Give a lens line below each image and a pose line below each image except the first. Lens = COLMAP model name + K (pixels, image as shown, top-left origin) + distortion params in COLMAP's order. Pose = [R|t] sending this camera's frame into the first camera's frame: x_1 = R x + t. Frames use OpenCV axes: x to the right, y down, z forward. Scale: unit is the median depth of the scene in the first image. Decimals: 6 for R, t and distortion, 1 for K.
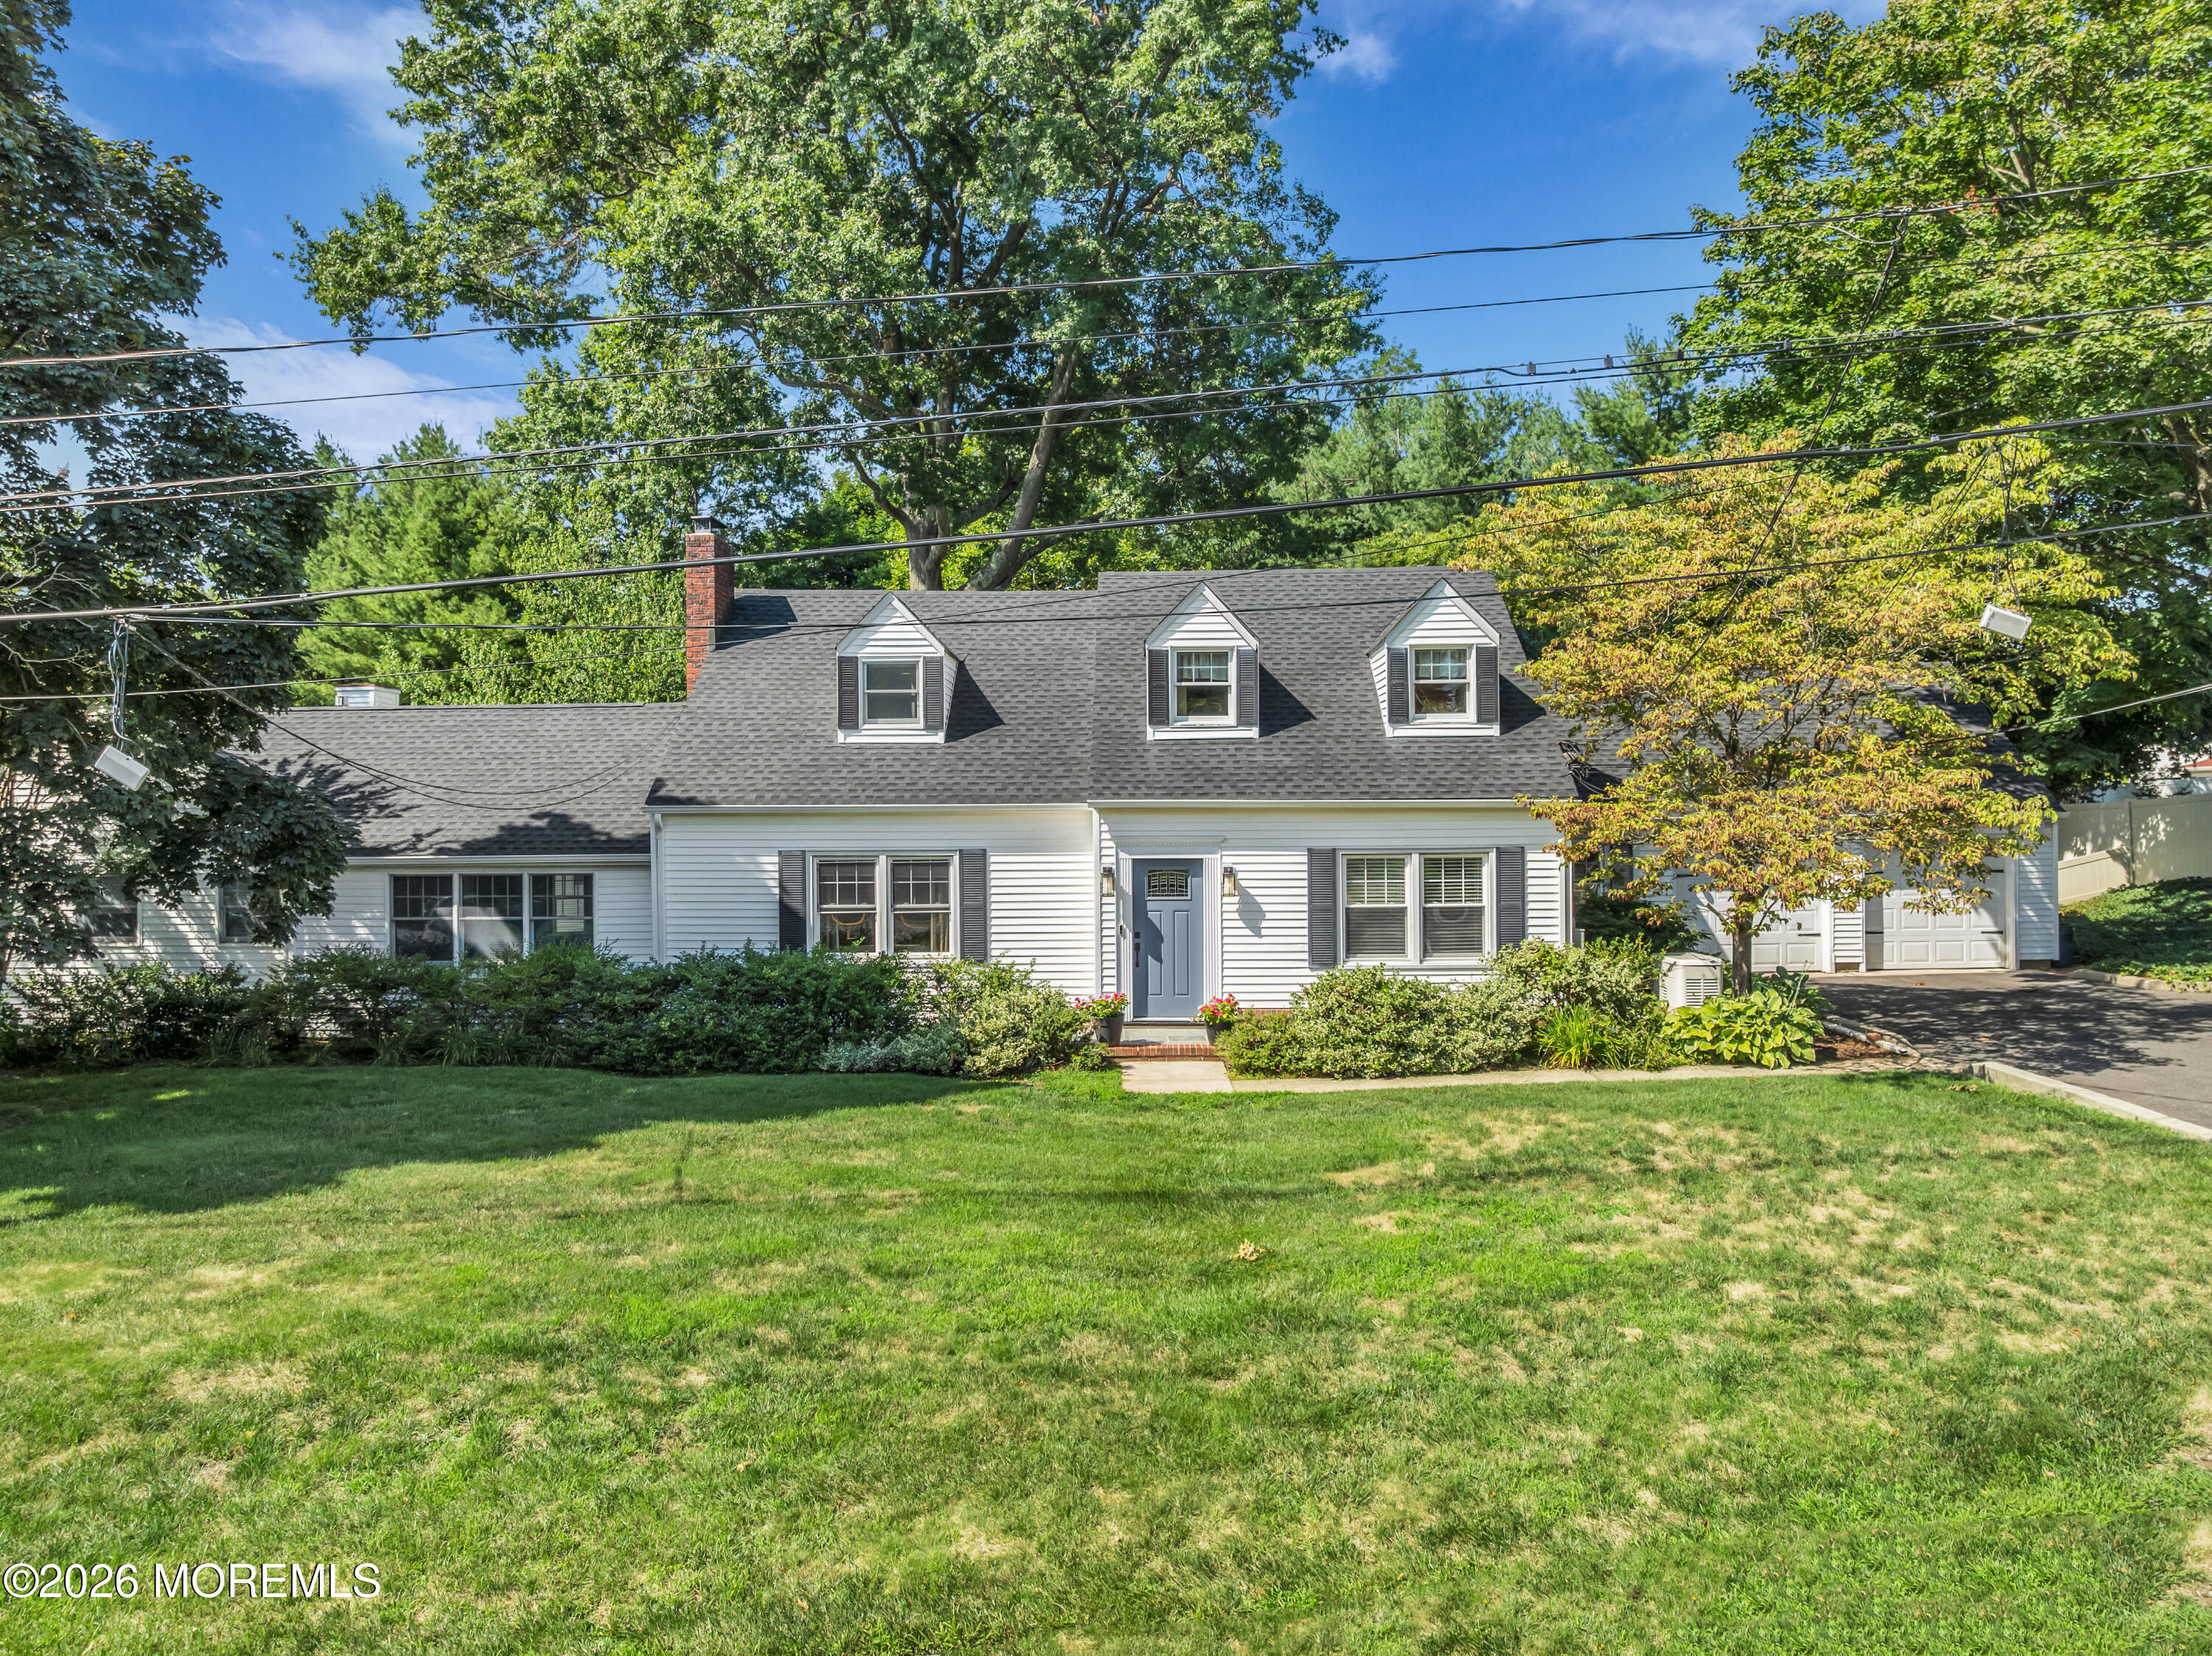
lens RADIAL K [[1574.8, 0, 1106.0], [0, 1574.8, 828.0], [0, 0, 1]] dist [-0.071334, 0.000630]
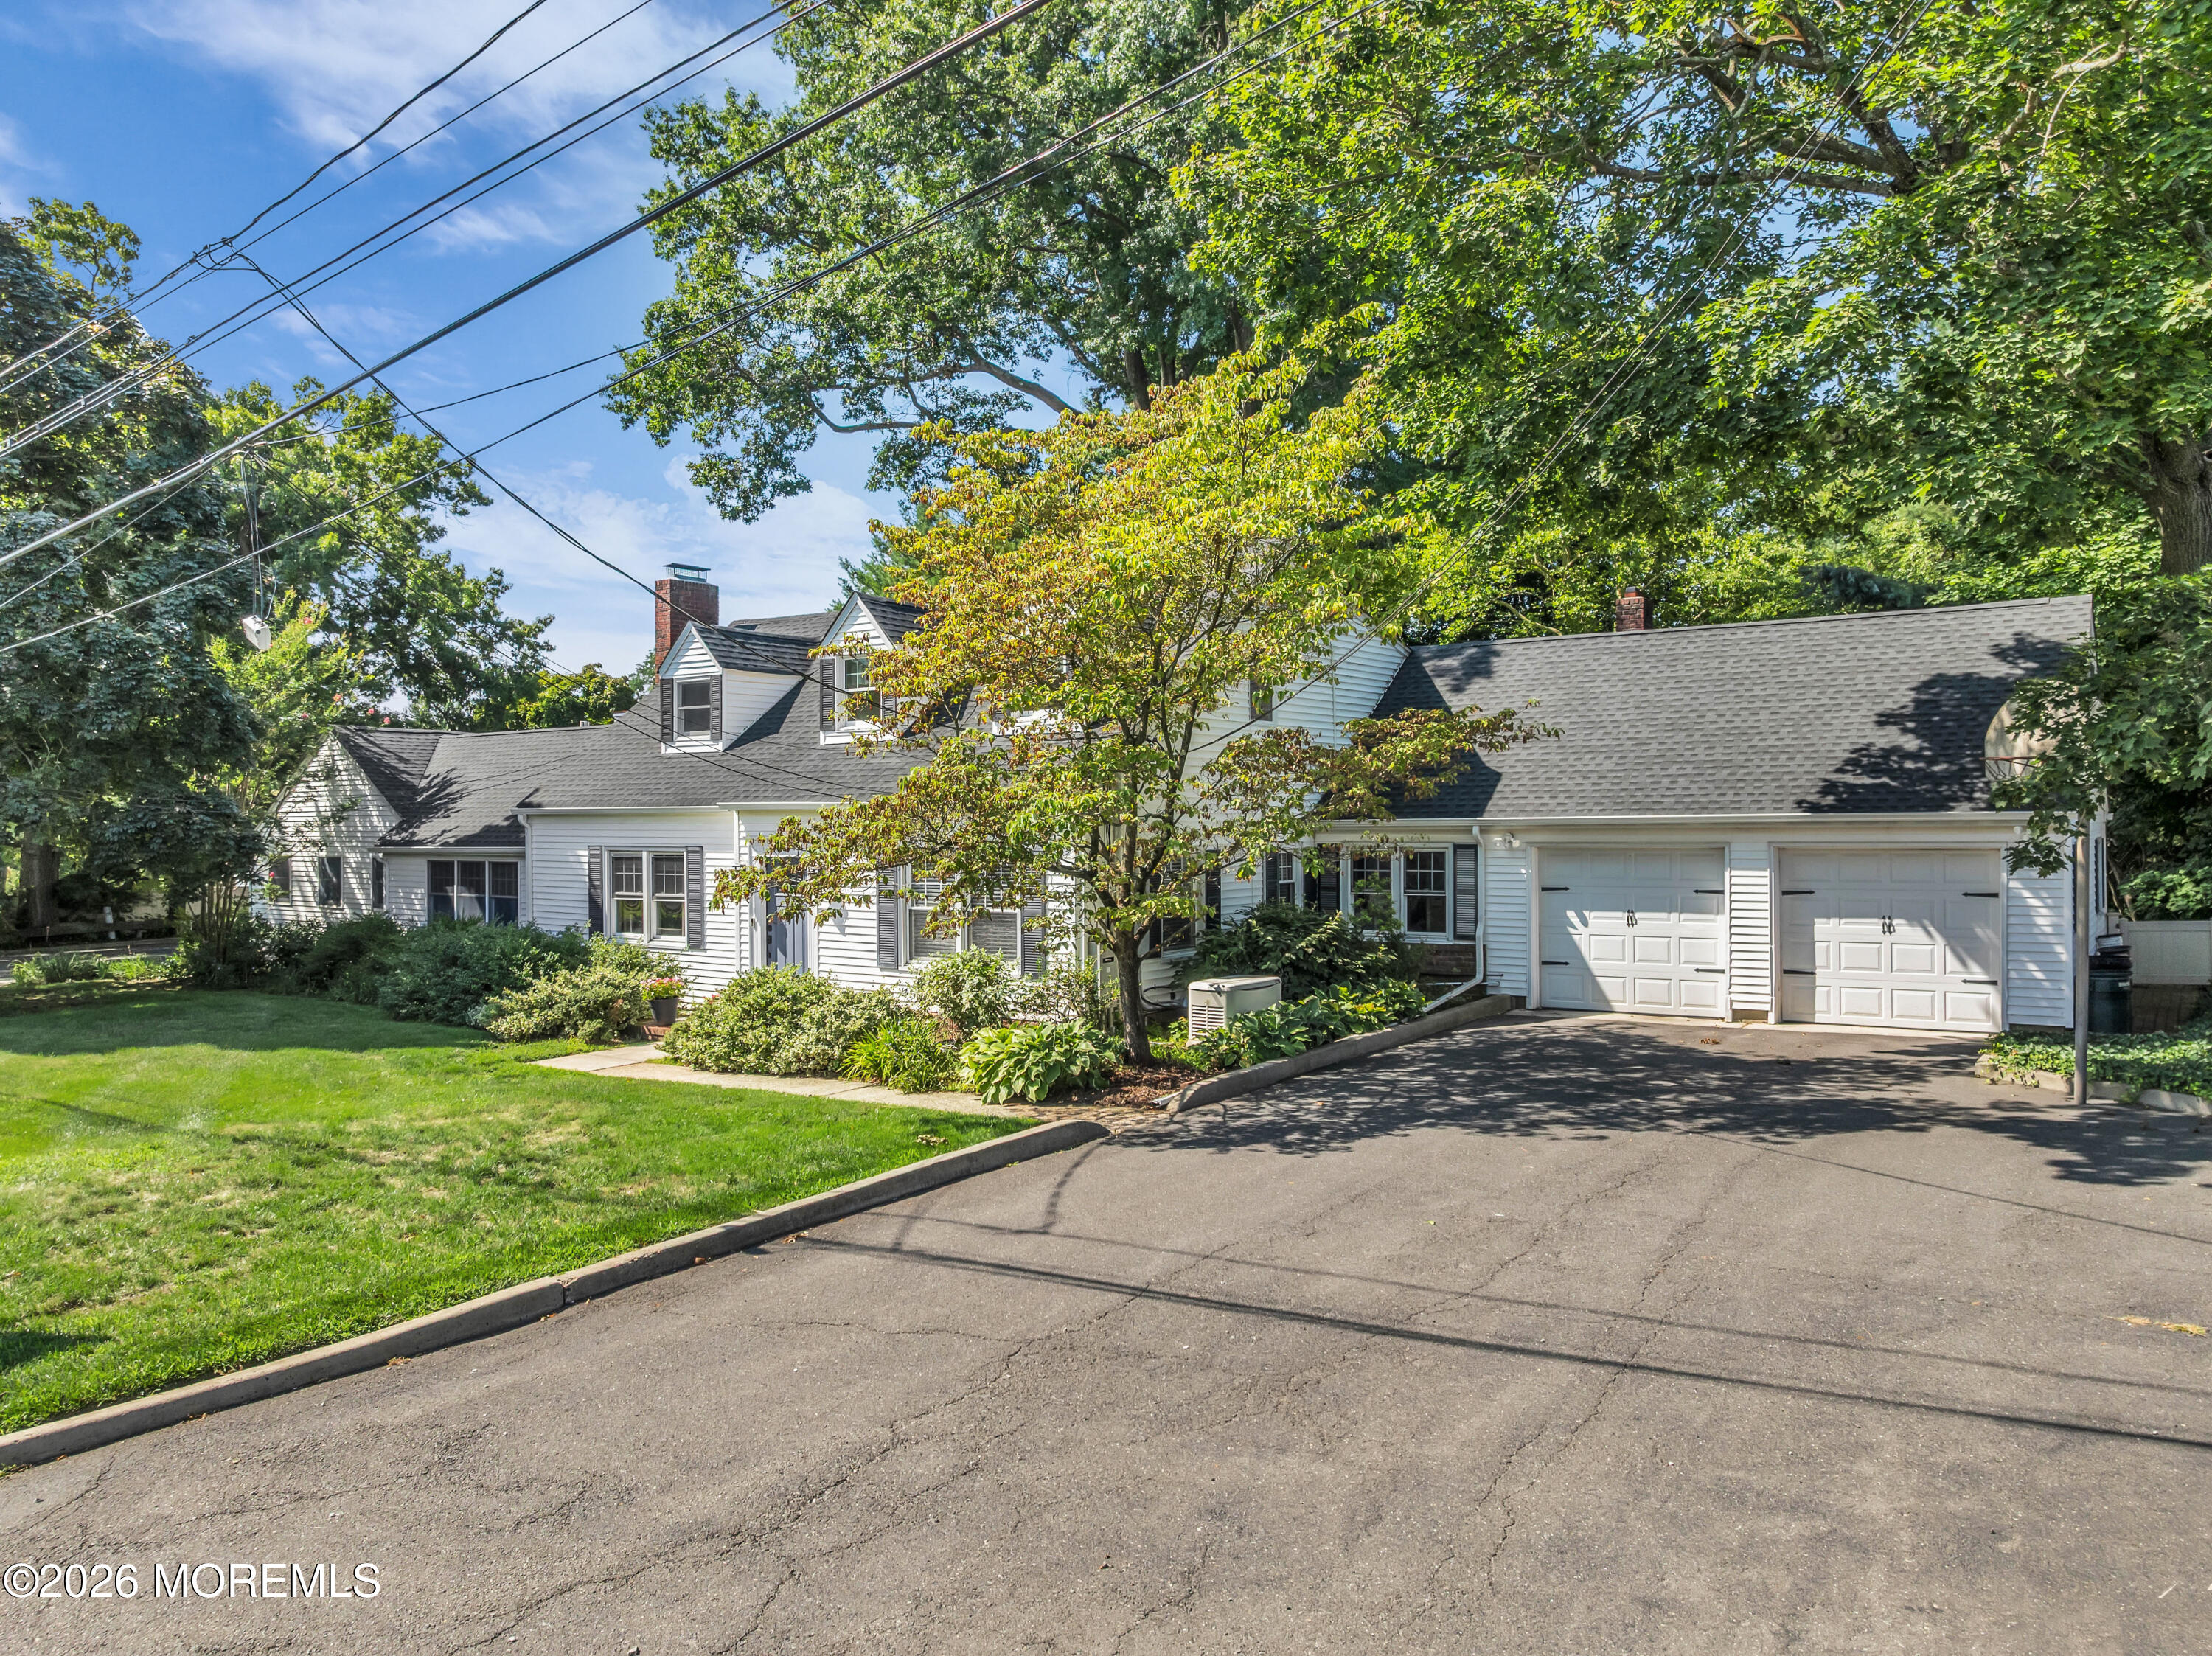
lens RADIAL K [[1560.2, 0, 1106.0], [0, 1560.2, 828.0], [0, 0, 1]] dist [-0.032616, -0.001107]
pose [[0.818896, 0.004156, -0.573927, 0.818881], [0.000419, 0.999969, 0.007839, -0.008556], [0.573941, -0.006660, 0.818869, 0.261565]]
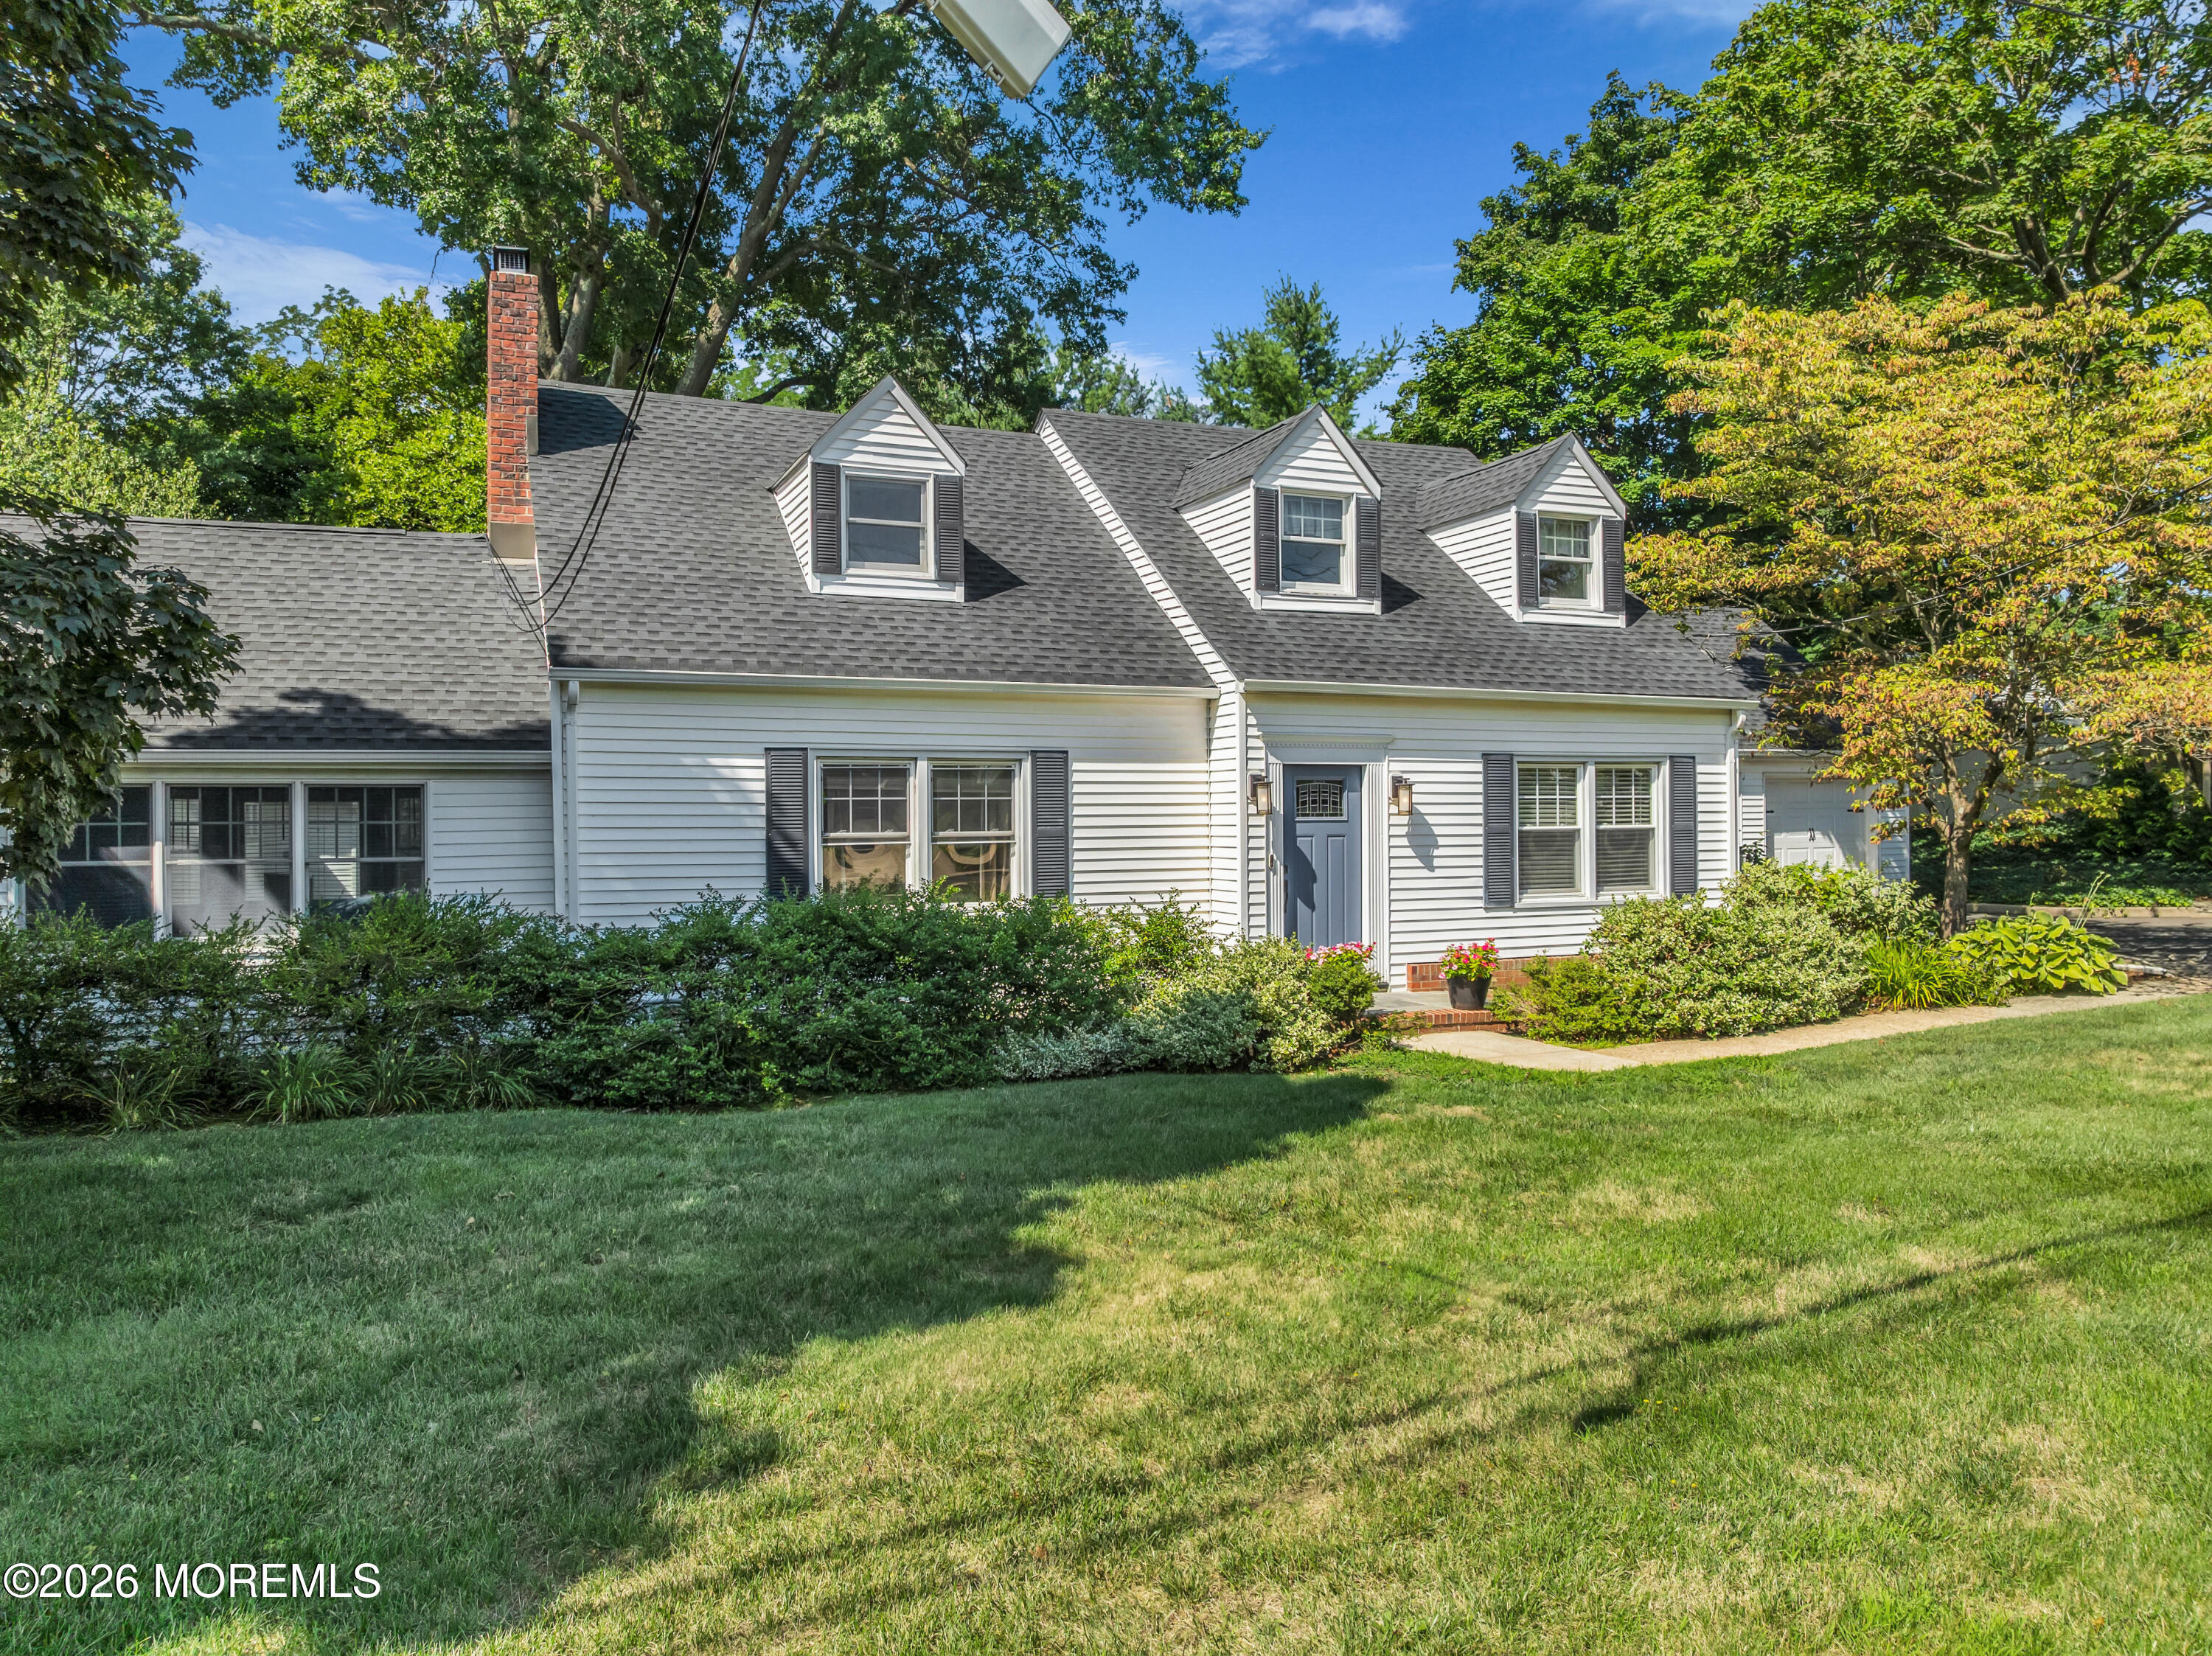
lens RADIAL K [[1574.8, 0, 1106.0], [0, 1574.8, 828.0], [0, 0, 1]] dist [-0.071334, 0.000630]
pose [[0.907499, -0.002072, 0.420049, -0.360949], [0.002816, 0.999995, -0.001151, 0.049521], [-0.420044, 0.002228, 0.907501, 0.374793]]
